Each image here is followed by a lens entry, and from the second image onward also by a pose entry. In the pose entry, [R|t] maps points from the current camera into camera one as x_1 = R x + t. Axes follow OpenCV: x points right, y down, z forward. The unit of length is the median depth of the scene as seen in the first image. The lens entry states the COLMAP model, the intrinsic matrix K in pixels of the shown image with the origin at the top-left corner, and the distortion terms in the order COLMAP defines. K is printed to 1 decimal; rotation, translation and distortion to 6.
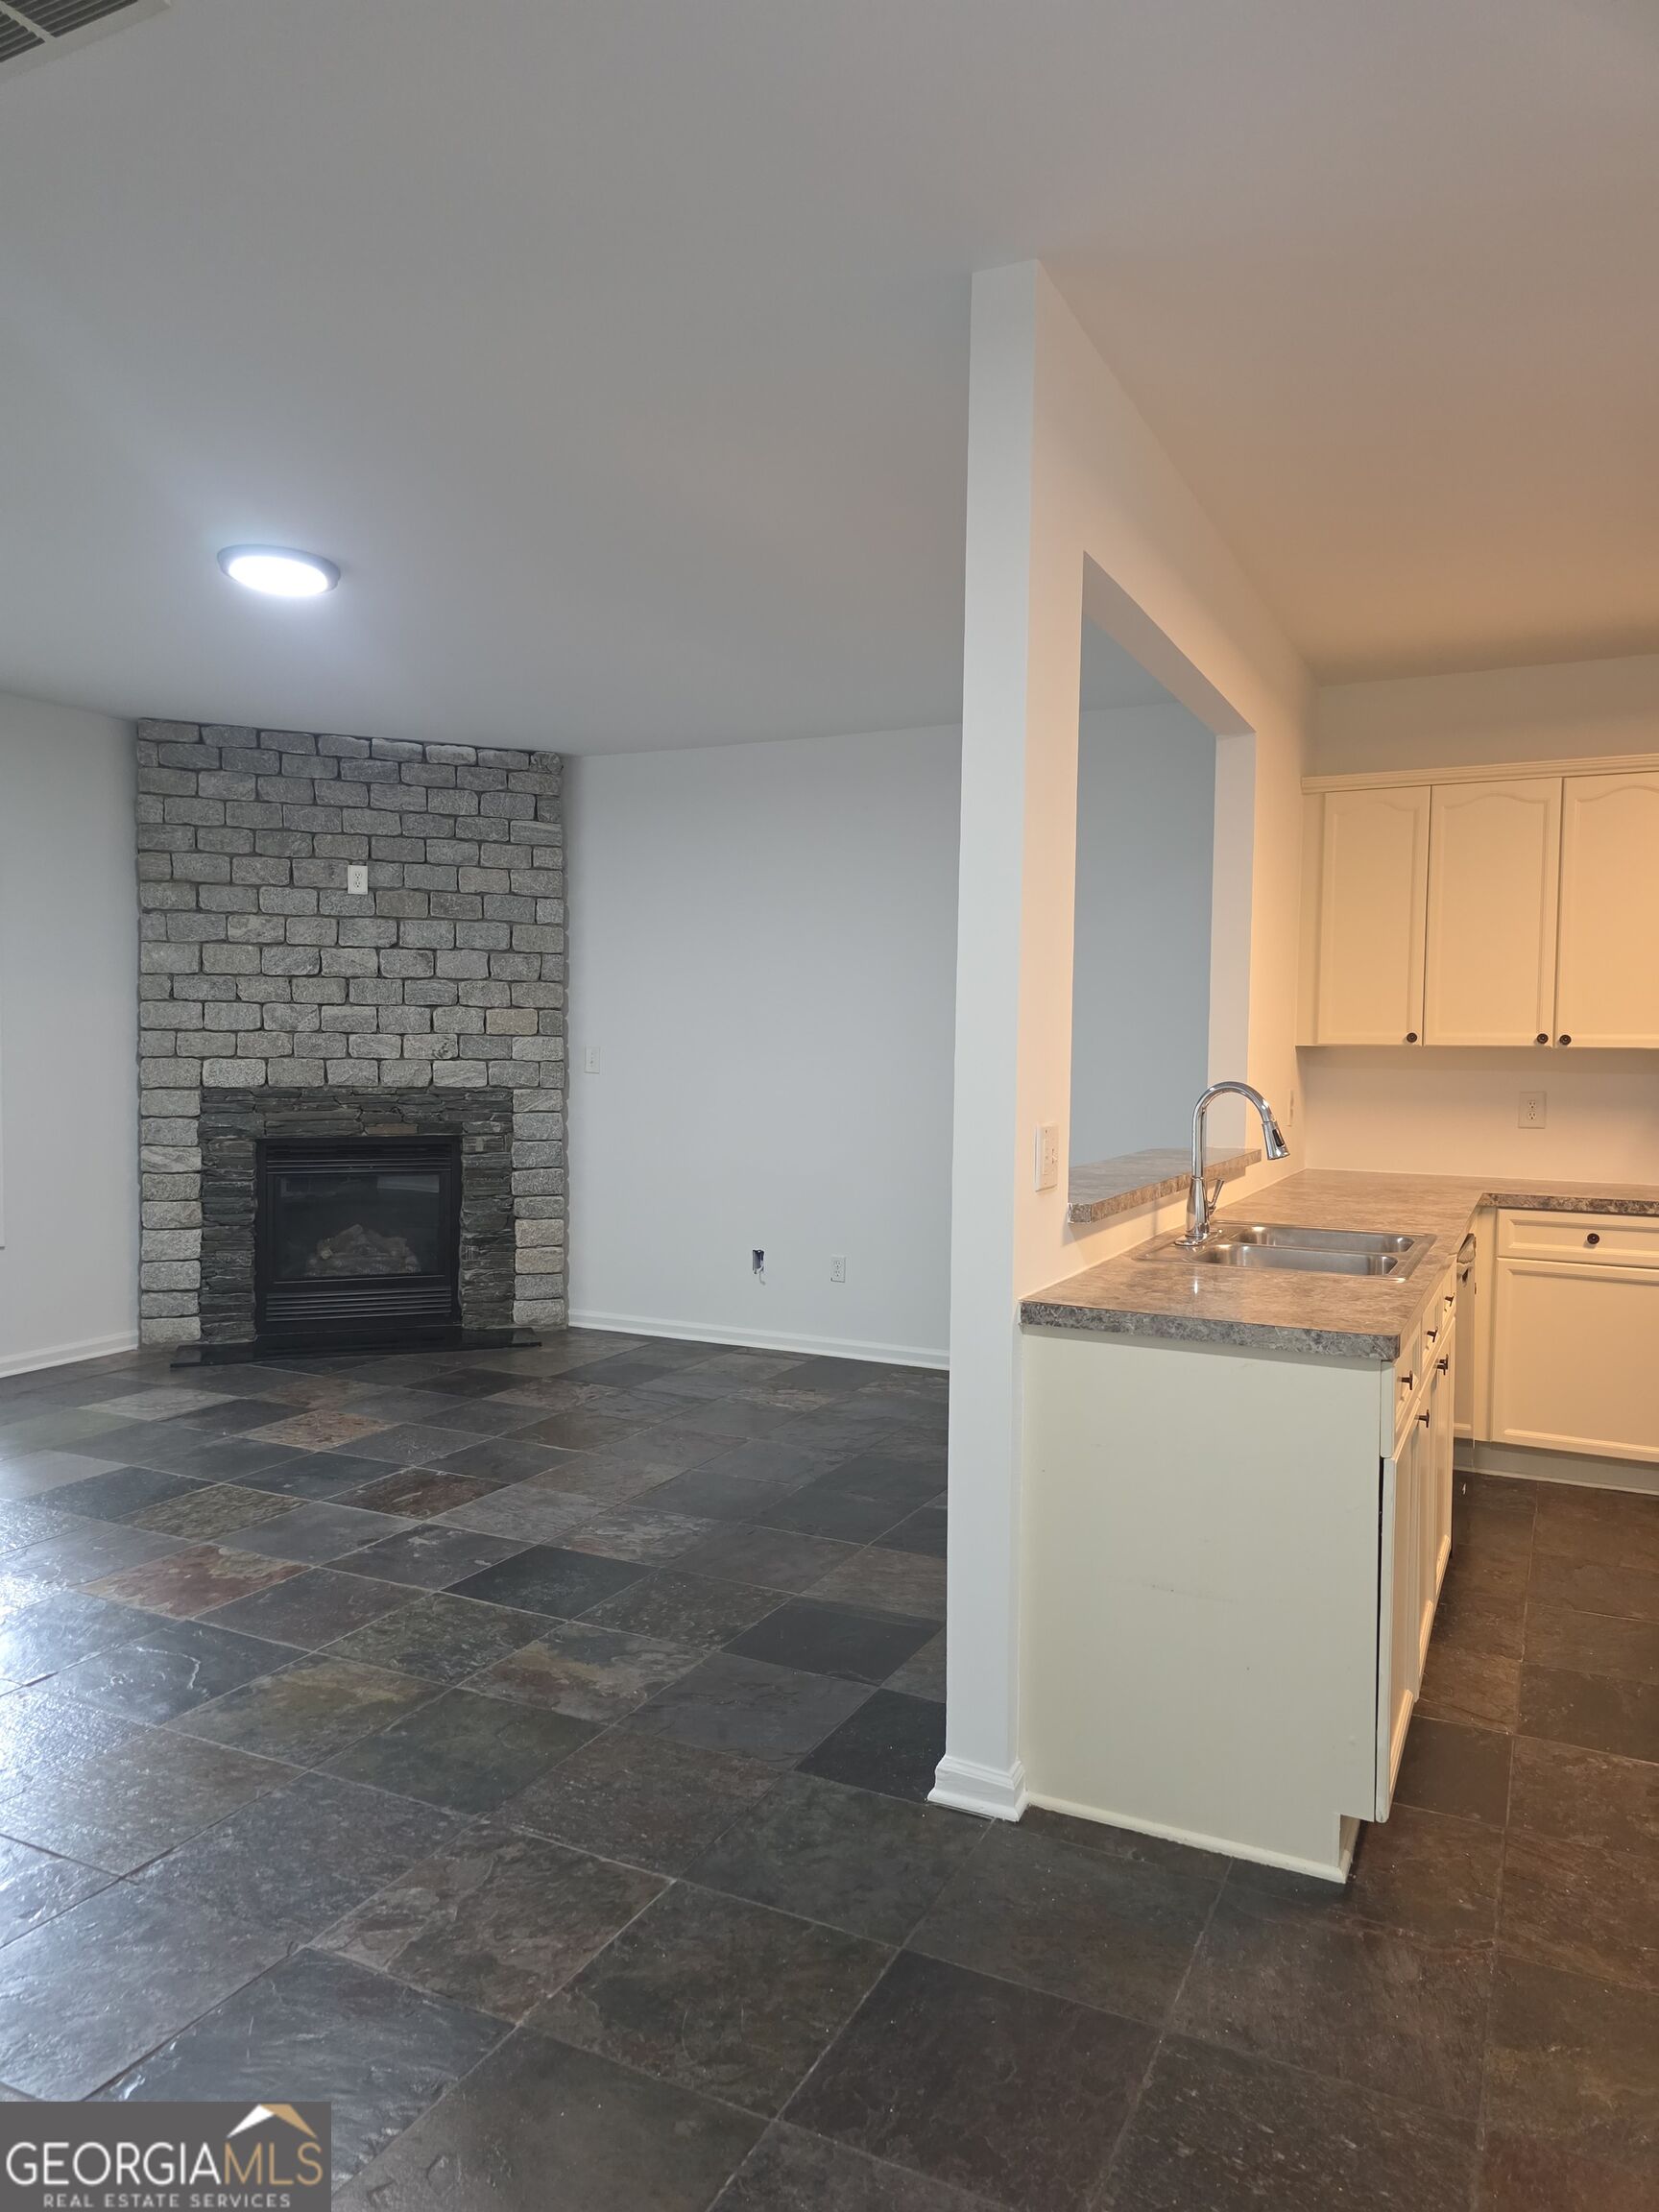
lens RADIAL K [[1483.2, 0, 830.8], [0, 1483.2, 1105.4], [0, 0, 1]] dist [0.062601, -0.045984]
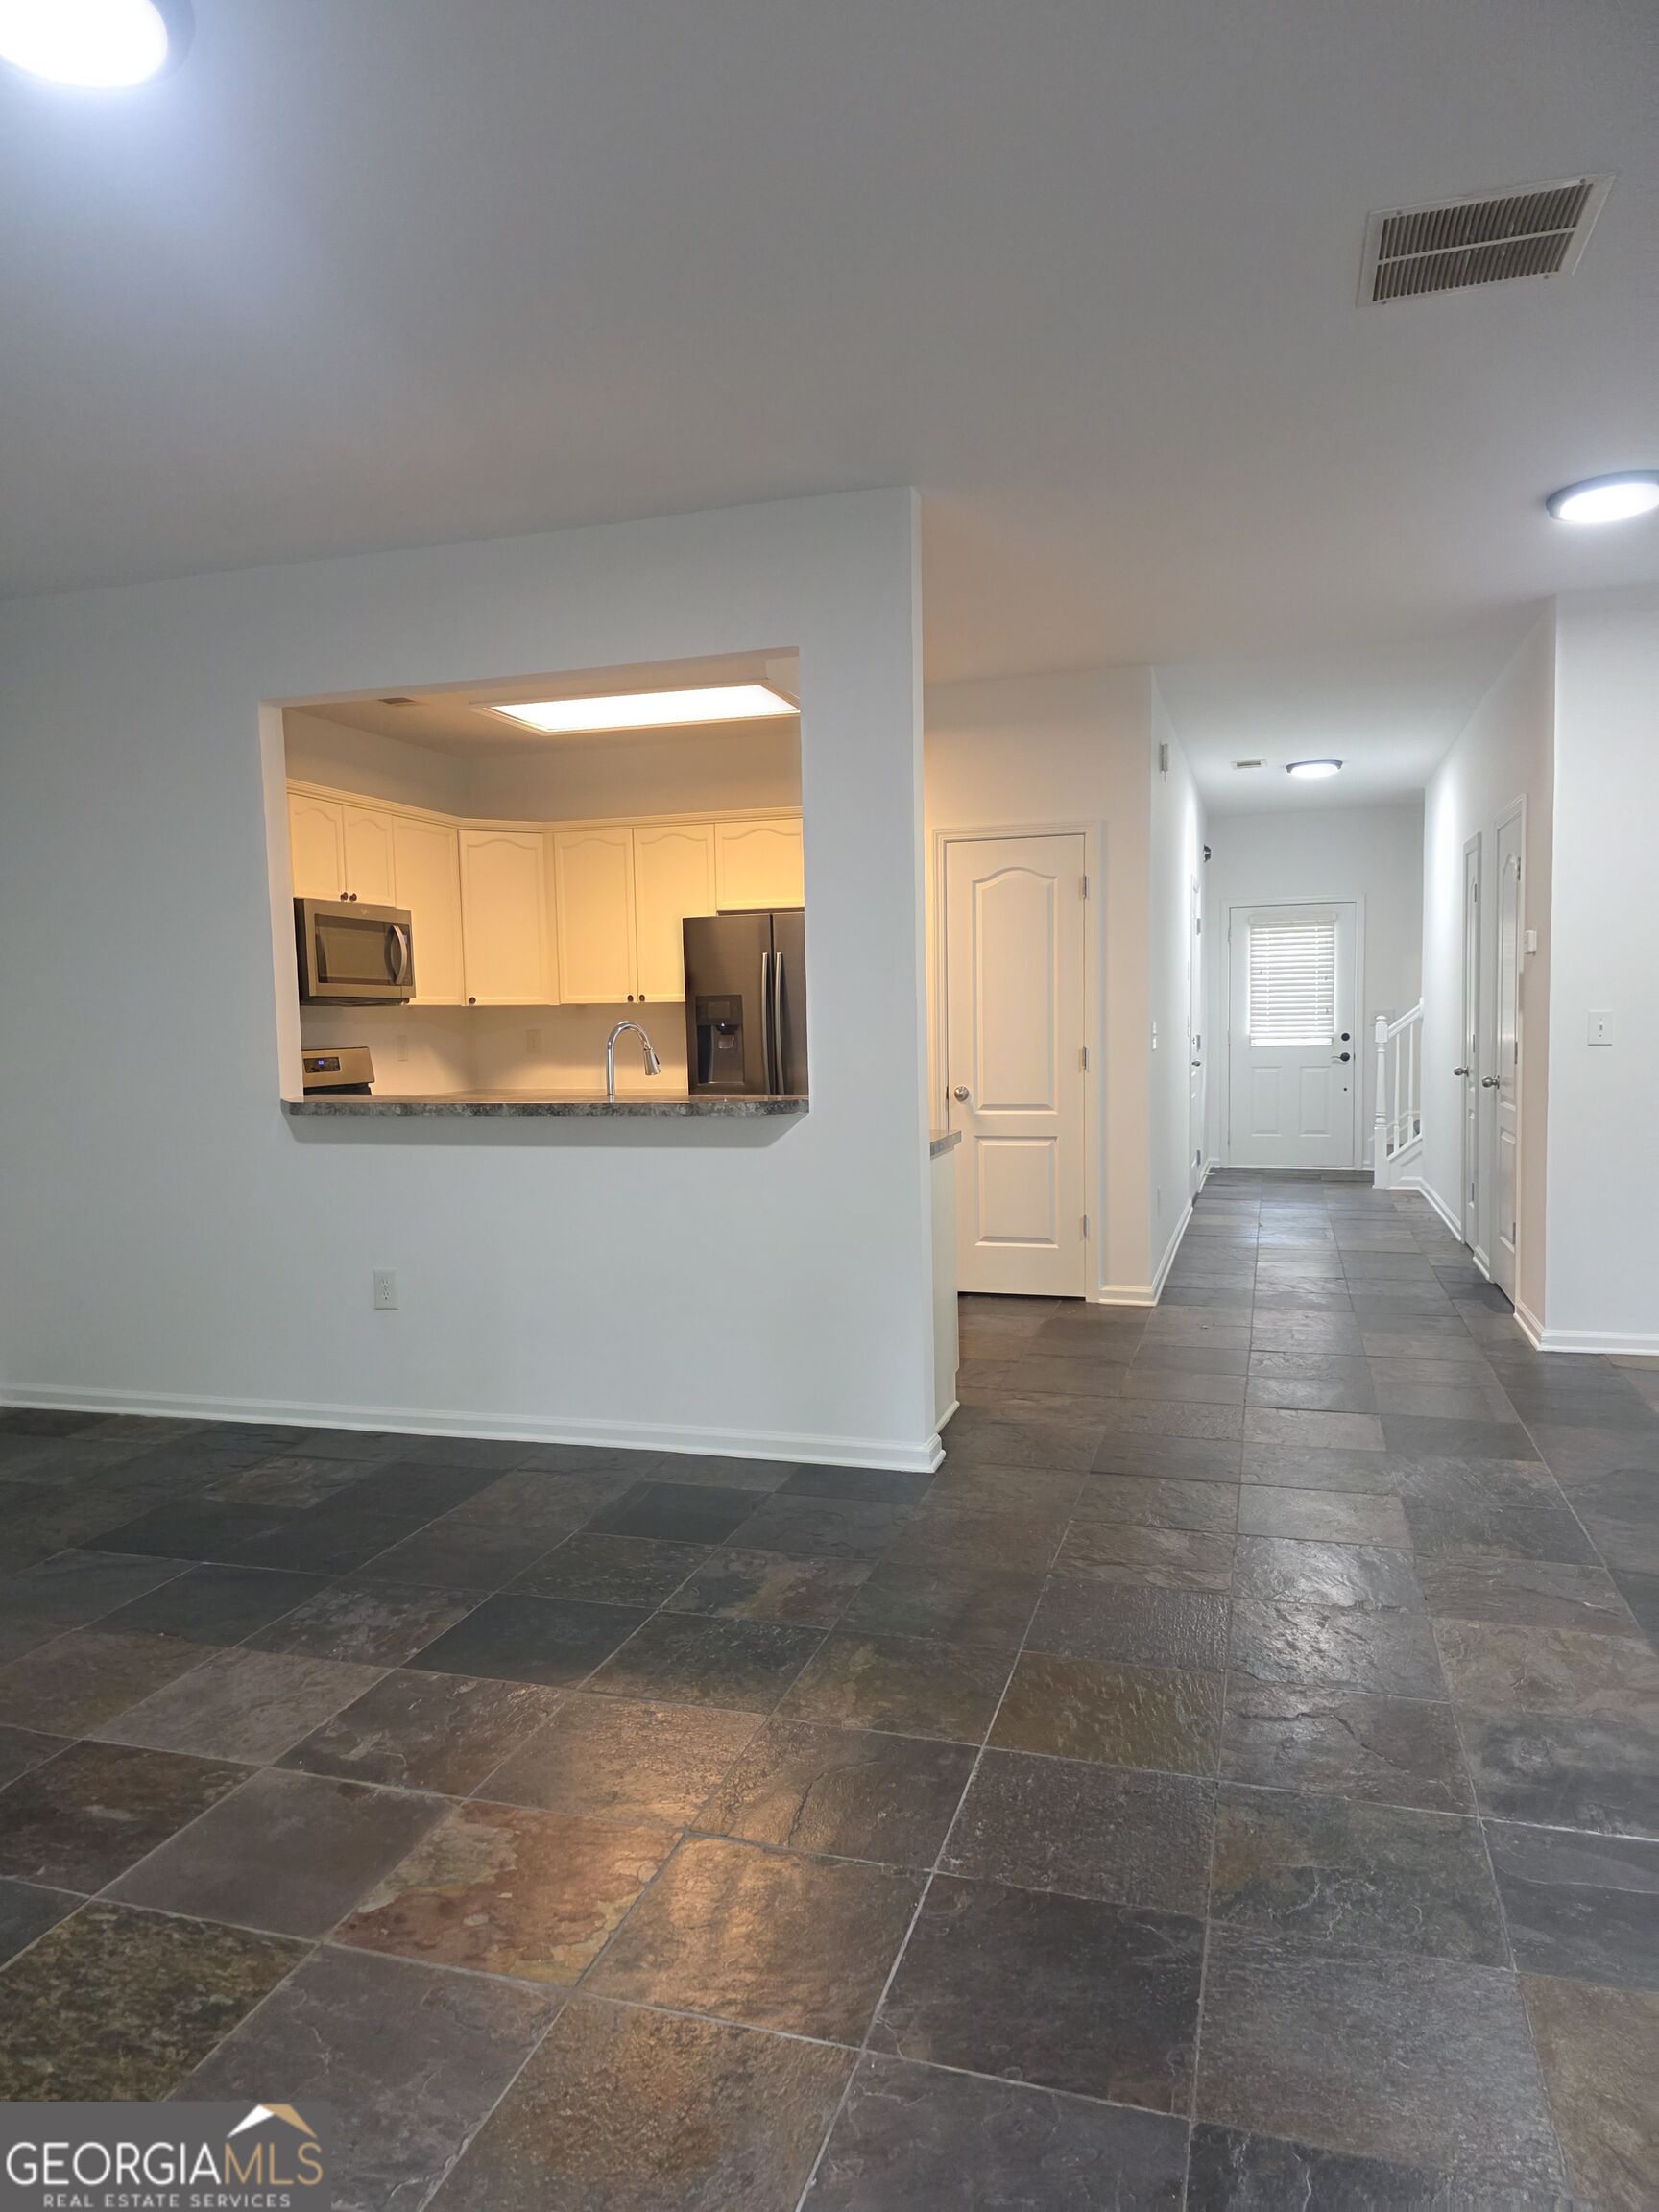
lens RADIAL K [[1483.2, 0, 787.2], [0, 1483.2, 1105.6], [0, 0, 1]] dist [0.062601, -0.045984]
pose [[-0.145423, -0.070690, 0.986841, -0.964380], [0.059247, 0.995032, 0.080008, -0.035473], [-0.987594, 0.070102, -0.140513, 0.911489]]
